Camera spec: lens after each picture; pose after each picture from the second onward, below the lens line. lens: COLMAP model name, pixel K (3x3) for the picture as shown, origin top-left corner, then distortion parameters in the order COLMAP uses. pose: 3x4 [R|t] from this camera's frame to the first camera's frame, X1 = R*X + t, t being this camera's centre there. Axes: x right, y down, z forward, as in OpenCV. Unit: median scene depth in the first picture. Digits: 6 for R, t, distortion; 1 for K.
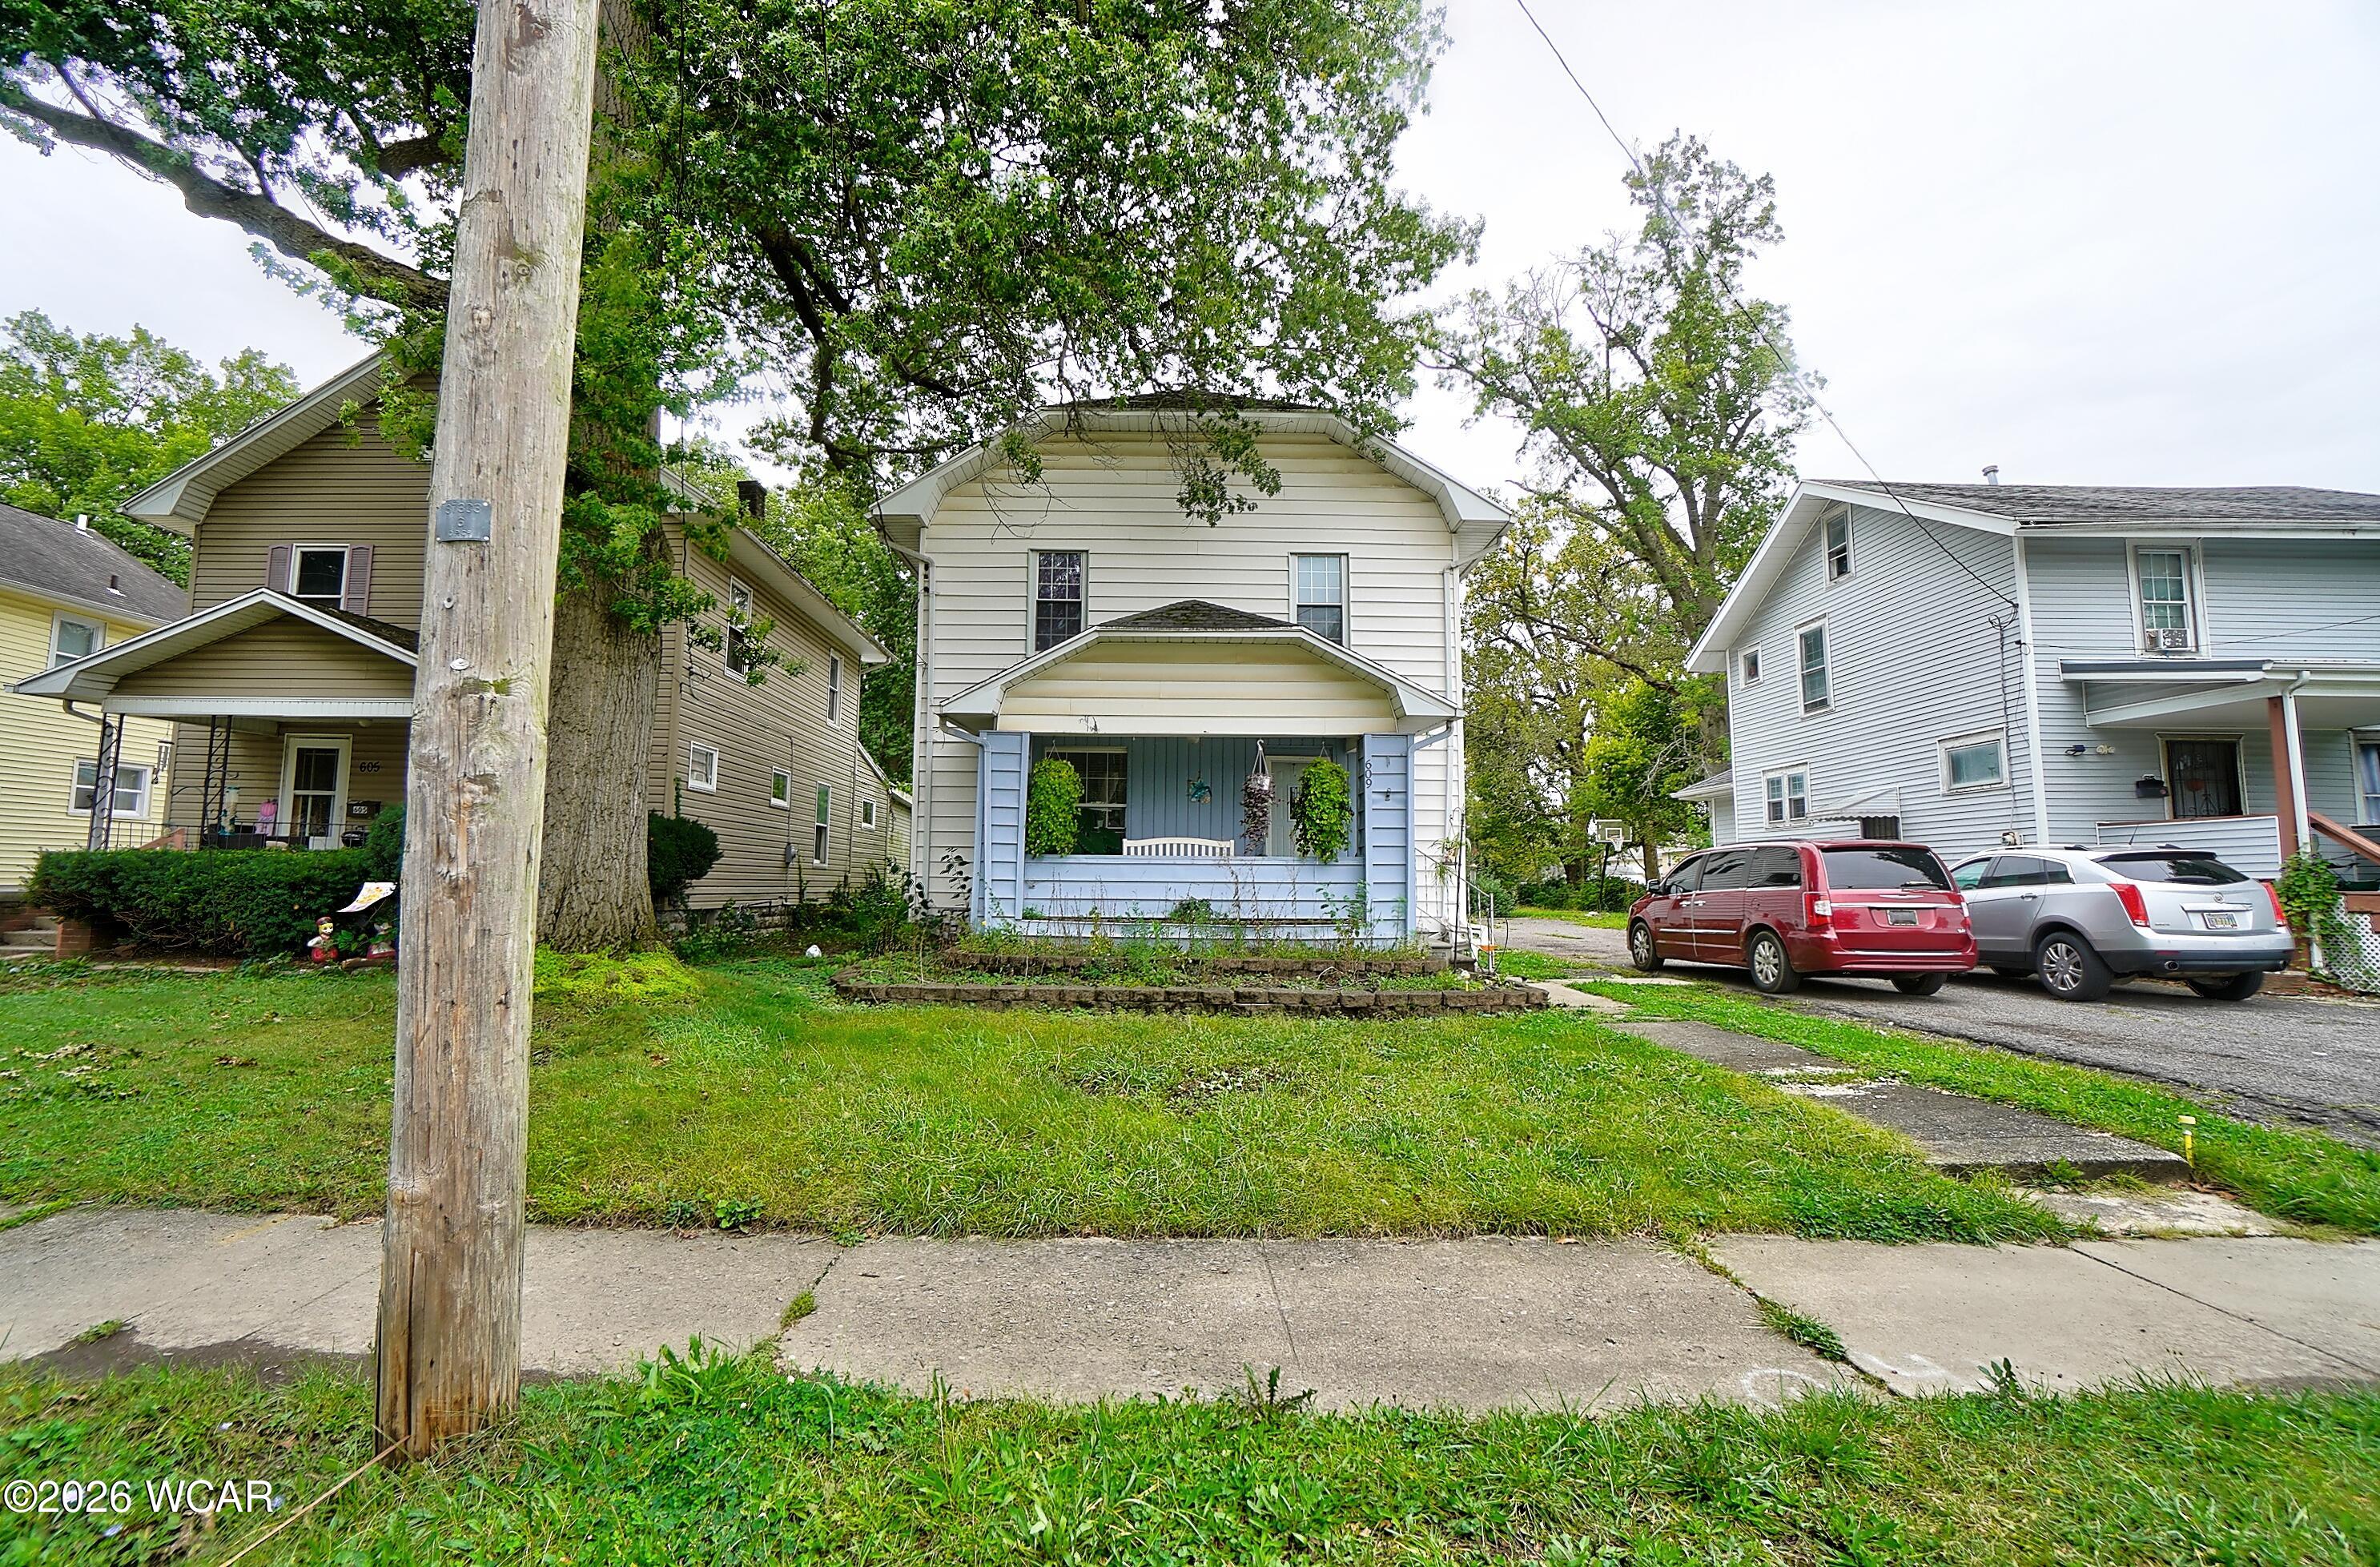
lens RADIAL K [[1073.4, 0, 1148.8], [0, 1073.4, 761.1], [0, 0, 1]] dist [-0.057826, 0.023644]
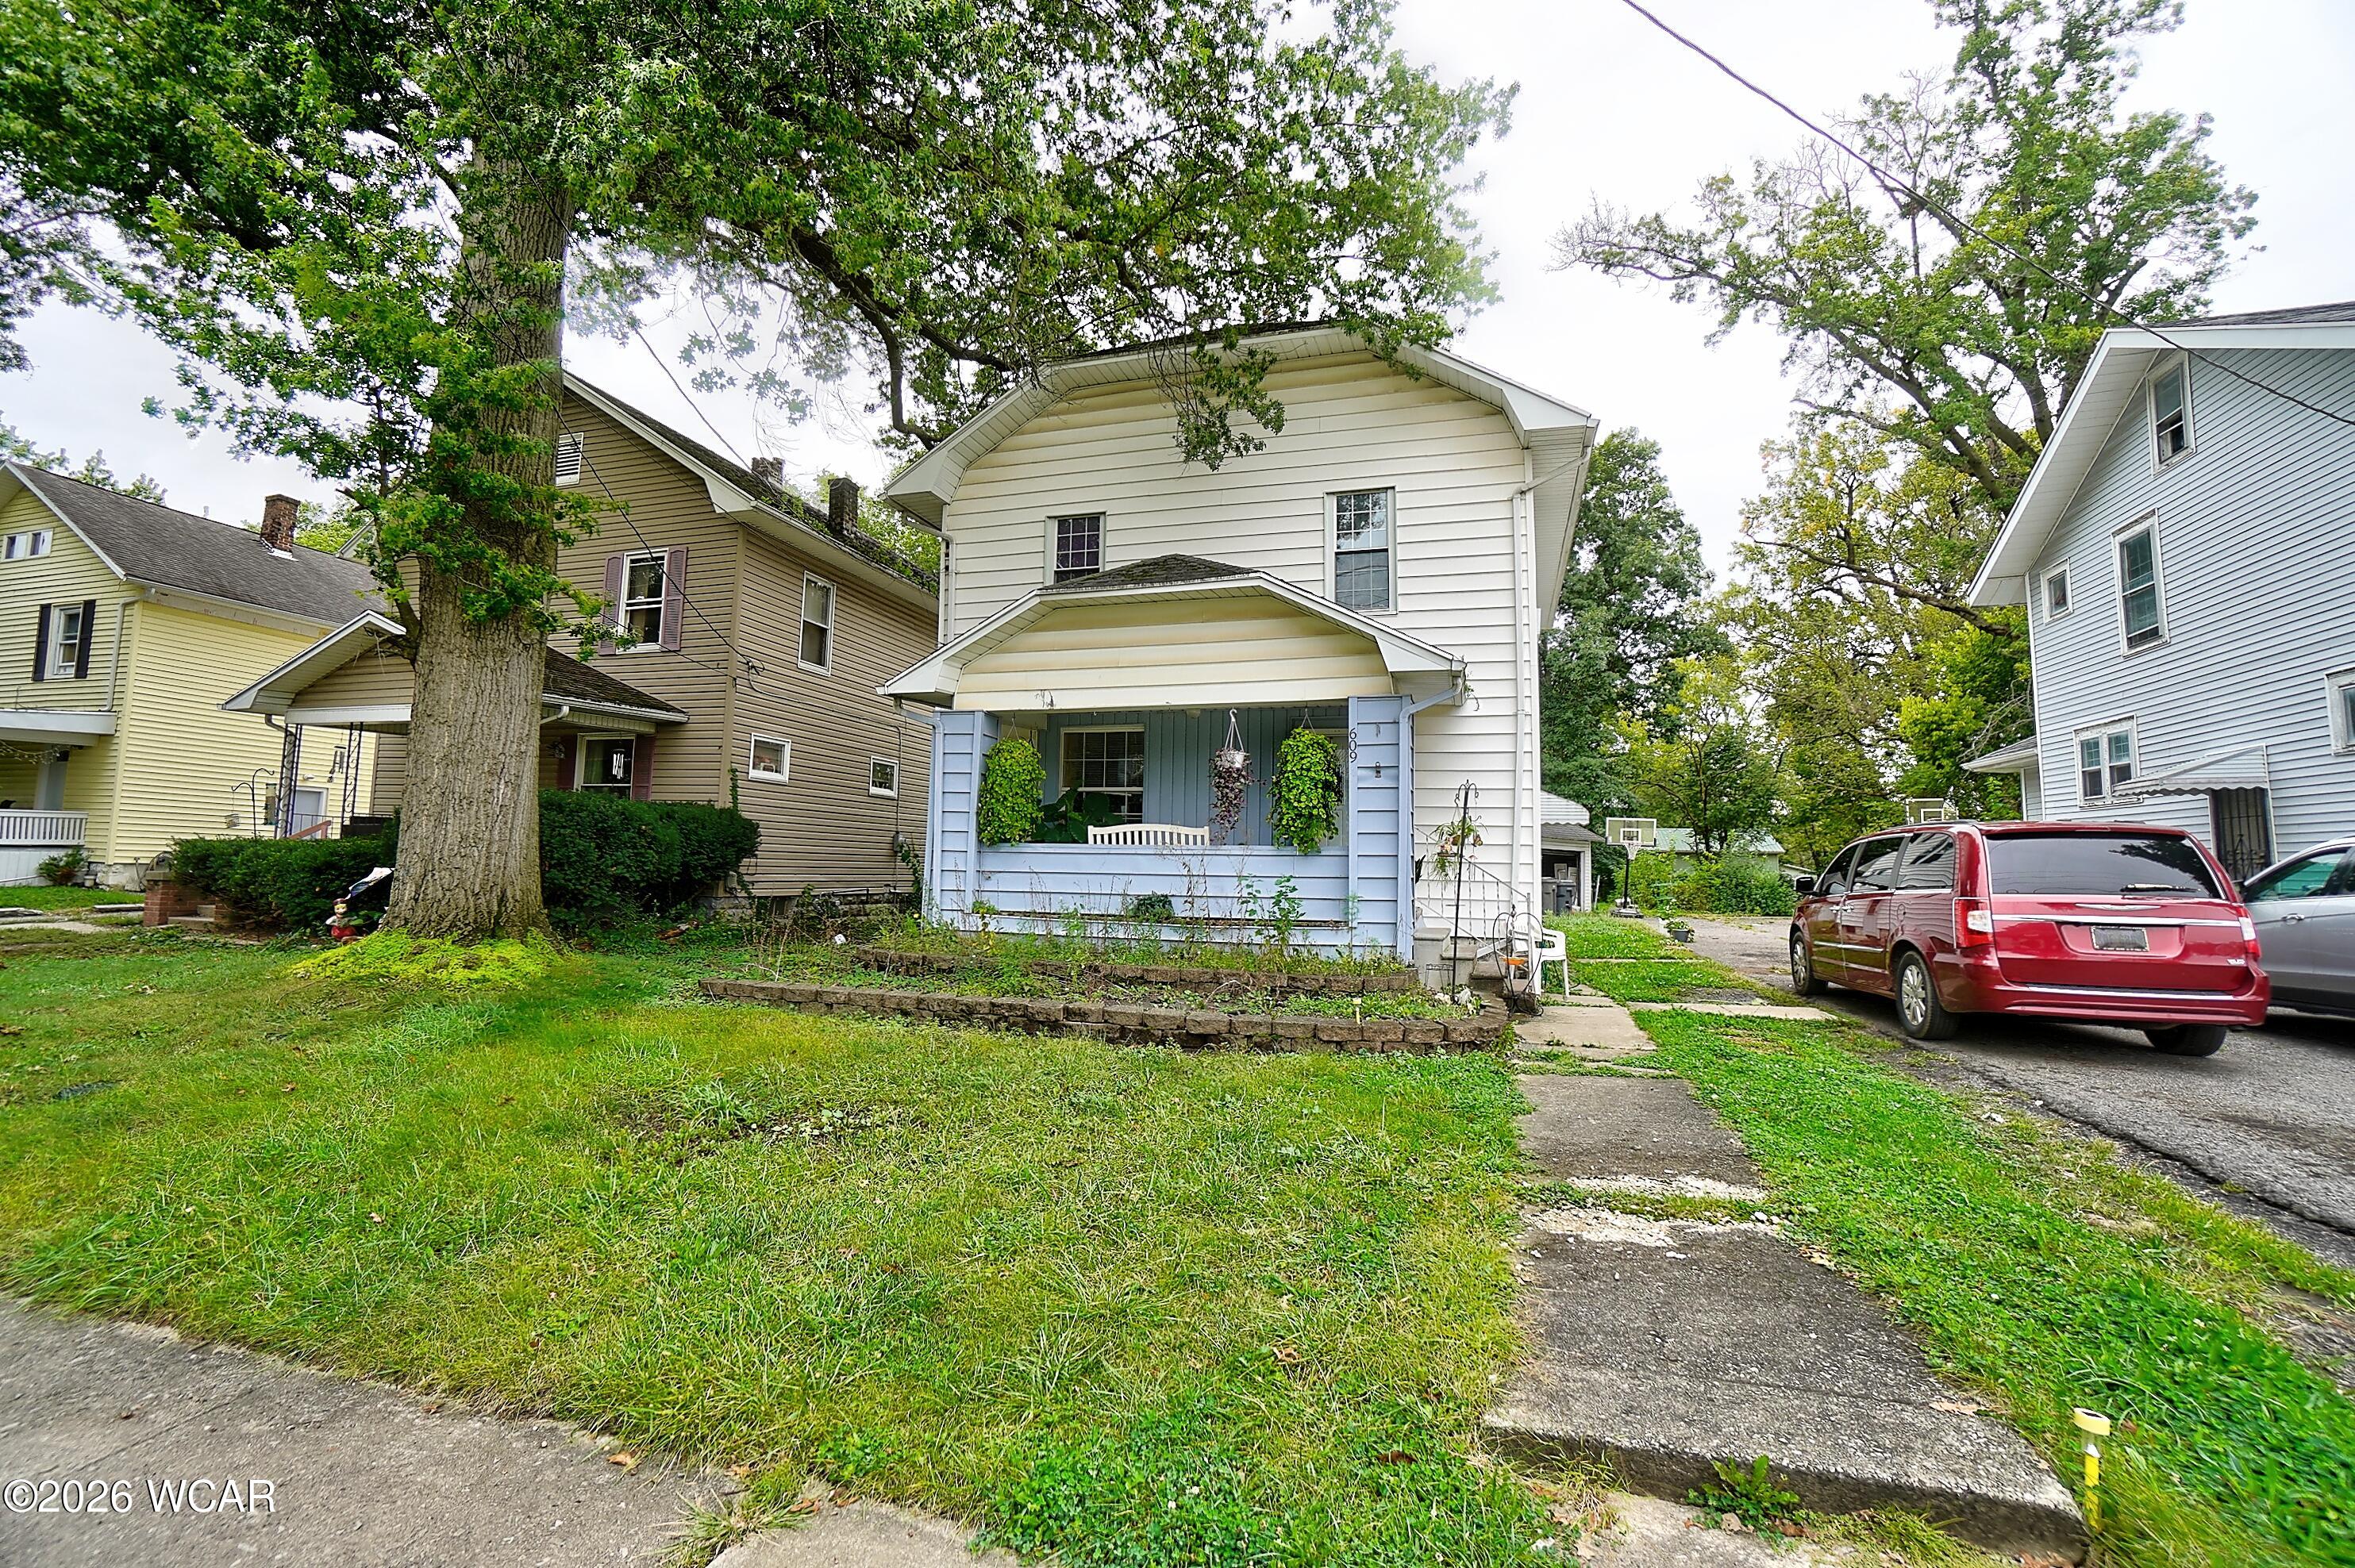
lens RADIAL K [[1059.8, 0, 1128.7], [0, 1059.8, 762.5], [0, 0, 1]] dist [-0.059569, 0.021900]
pose [[0.950186, -0.023351, -0.310809, 0.247028], [0.027085, 0.999603, 0.007702, 0.012073], [0.310506, -0.015736, 0.950441, 0.146238]]
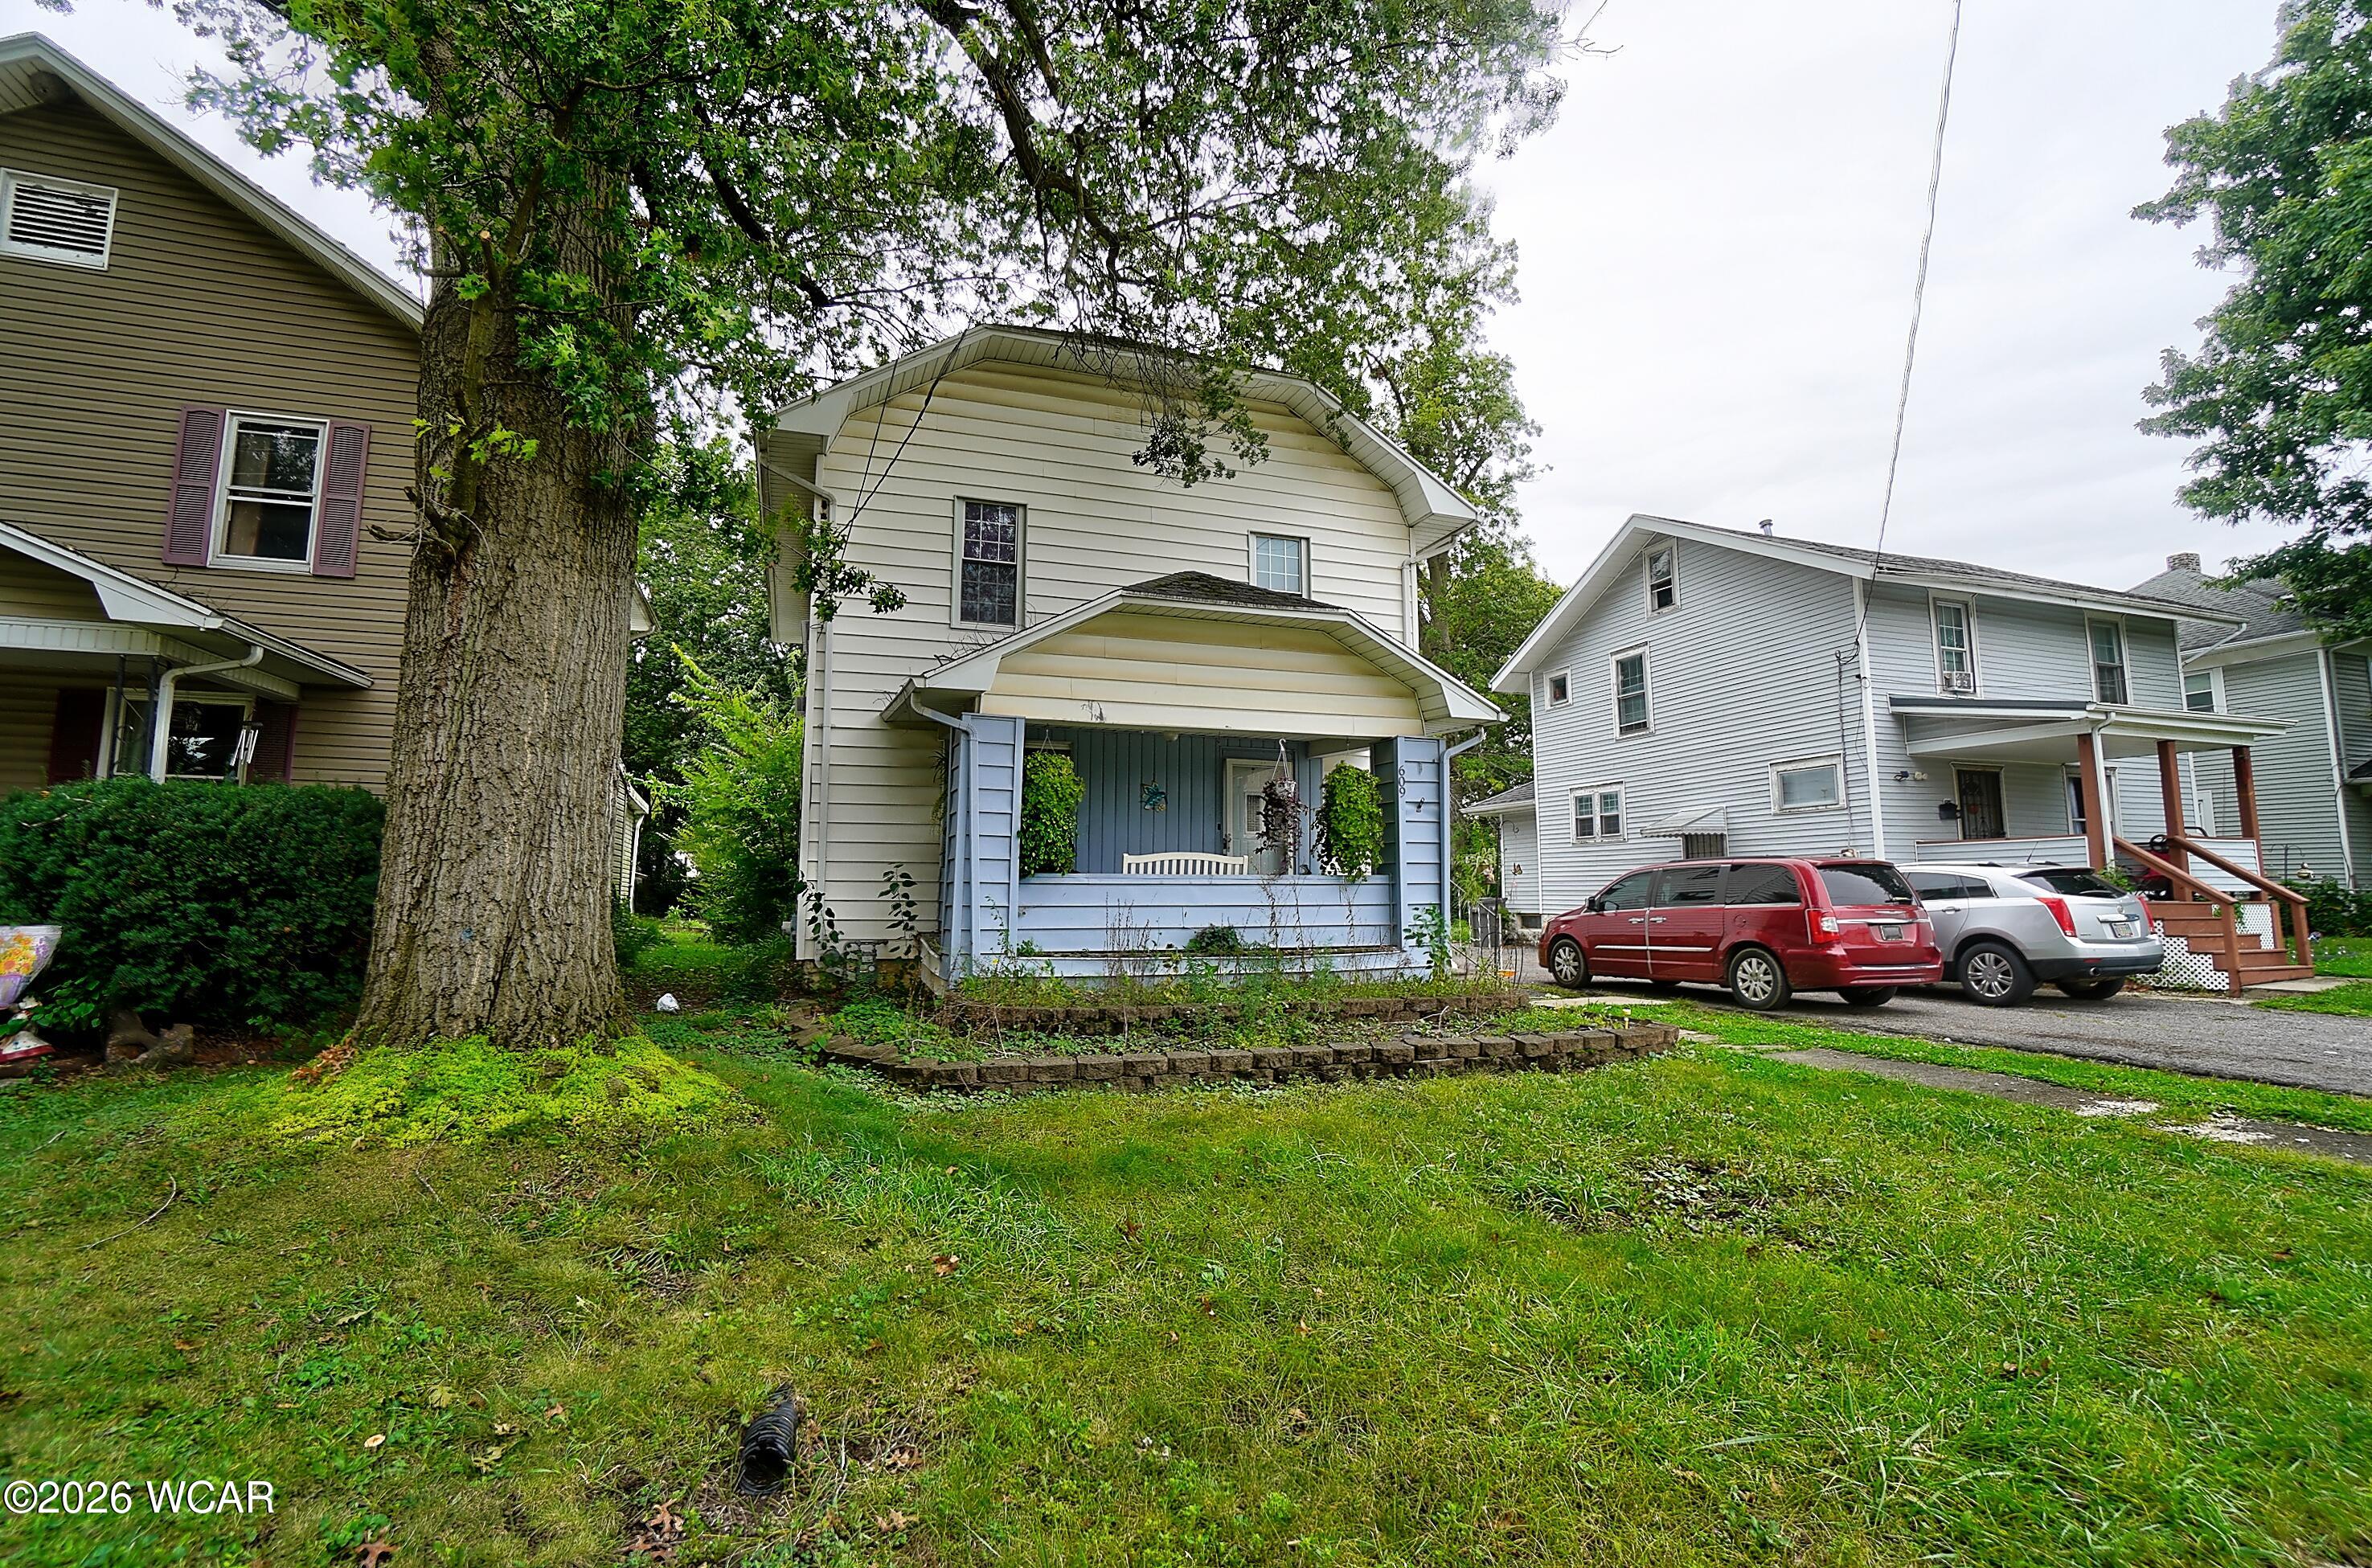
lens RADIAL K [[1075.1, 0, 1133.7], [0, 1075.1, 760.5], [0, 0, 1]] dist [-0.061490, 0.023028]
pose [[0.949587, 0.030615, 0.312006, -0.237715], [-0.027837, 0.999523, -0.013353, 0.010920], [-0.312267, 0.003994, 0.949986, 0.191385]]
